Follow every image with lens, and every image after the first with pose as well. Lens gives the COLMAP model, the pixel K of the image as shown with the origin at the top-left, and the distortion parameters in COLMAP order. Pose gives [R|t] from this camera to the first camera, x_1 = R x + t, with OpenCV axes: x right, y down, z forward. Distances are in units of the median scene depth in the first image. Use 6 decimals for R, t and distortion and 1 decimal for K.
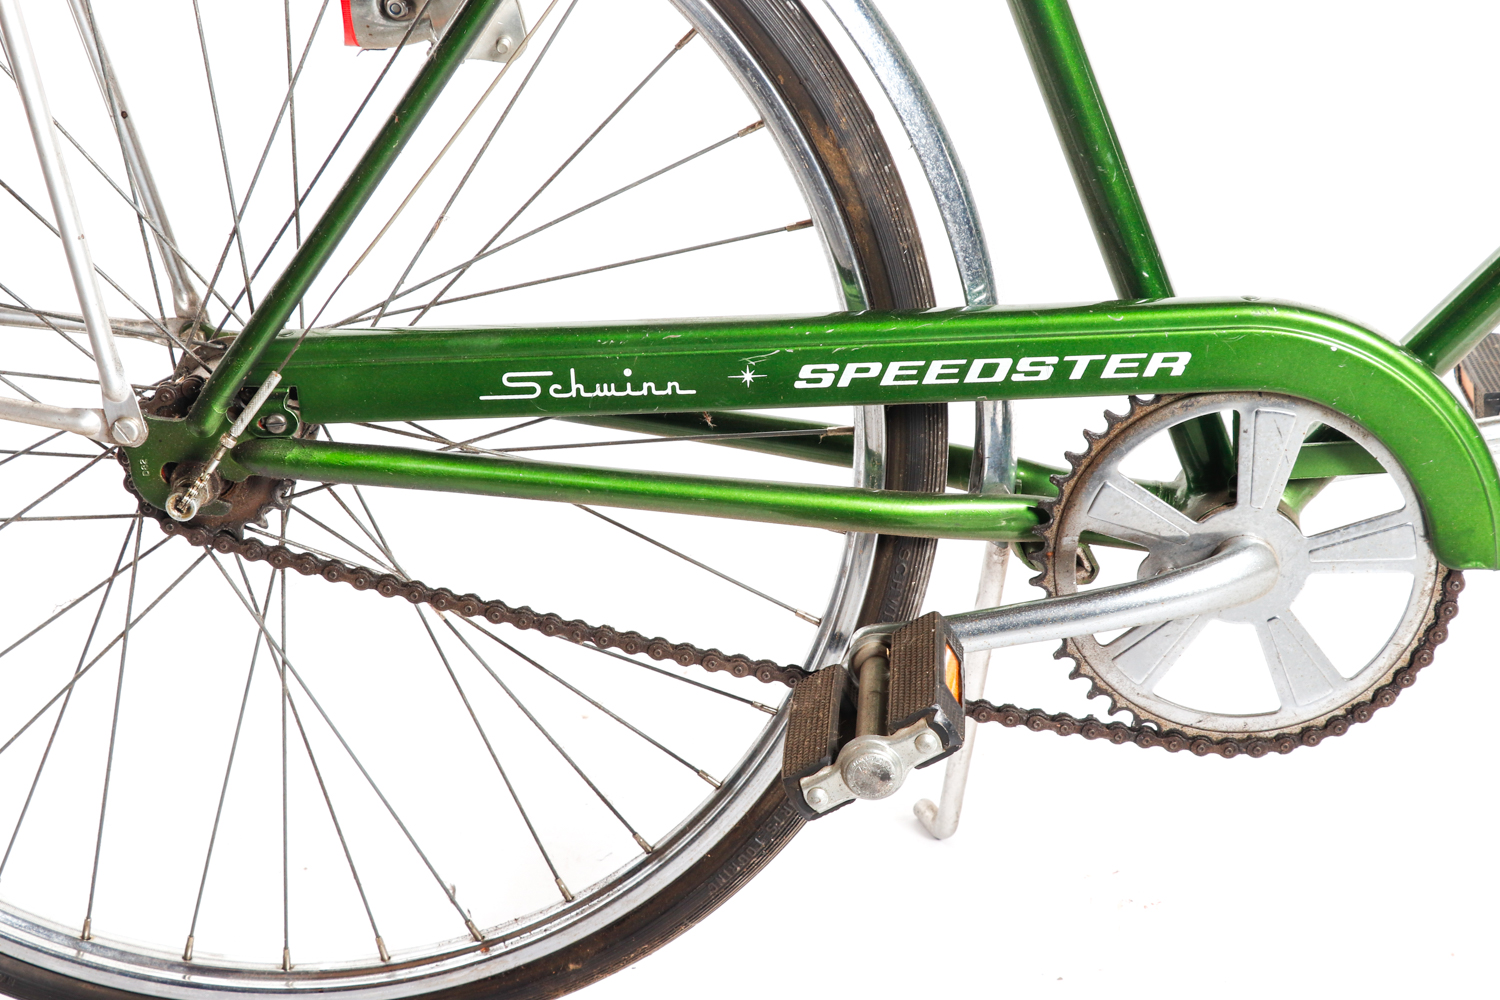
lens RADIAL K [[2435.4, 0, 749.9], [0, 2435.4, 496.2], [0, 0, 1]] dist [0.434822, 0.000000]
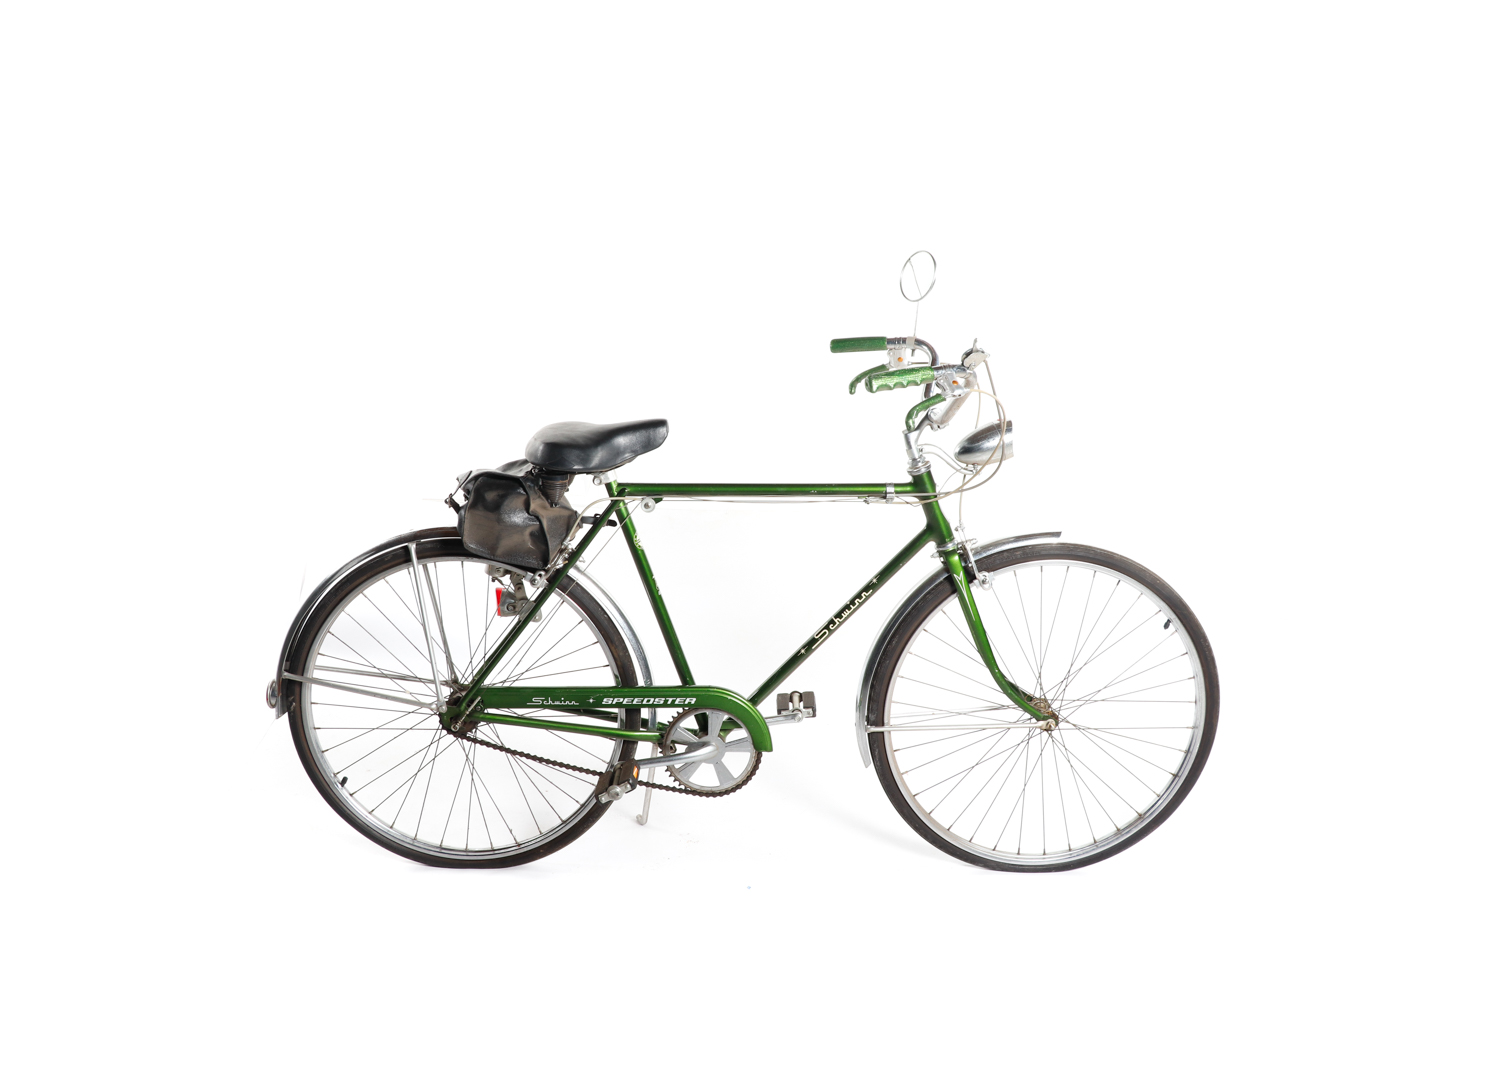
lens RADIAL K [[1395.7, 0, 761.3], [0, 1395.7, 537.3], [0, 0, 1]] dist [-0.006769, 0.000000]
pose [[0.995424, 0.041668, 0.085994, 0.067888], [-0.029665, 0.990207, -0.136418, -0.007893], [-0.090836, 0.133243, 0.986912, -1.366812]]
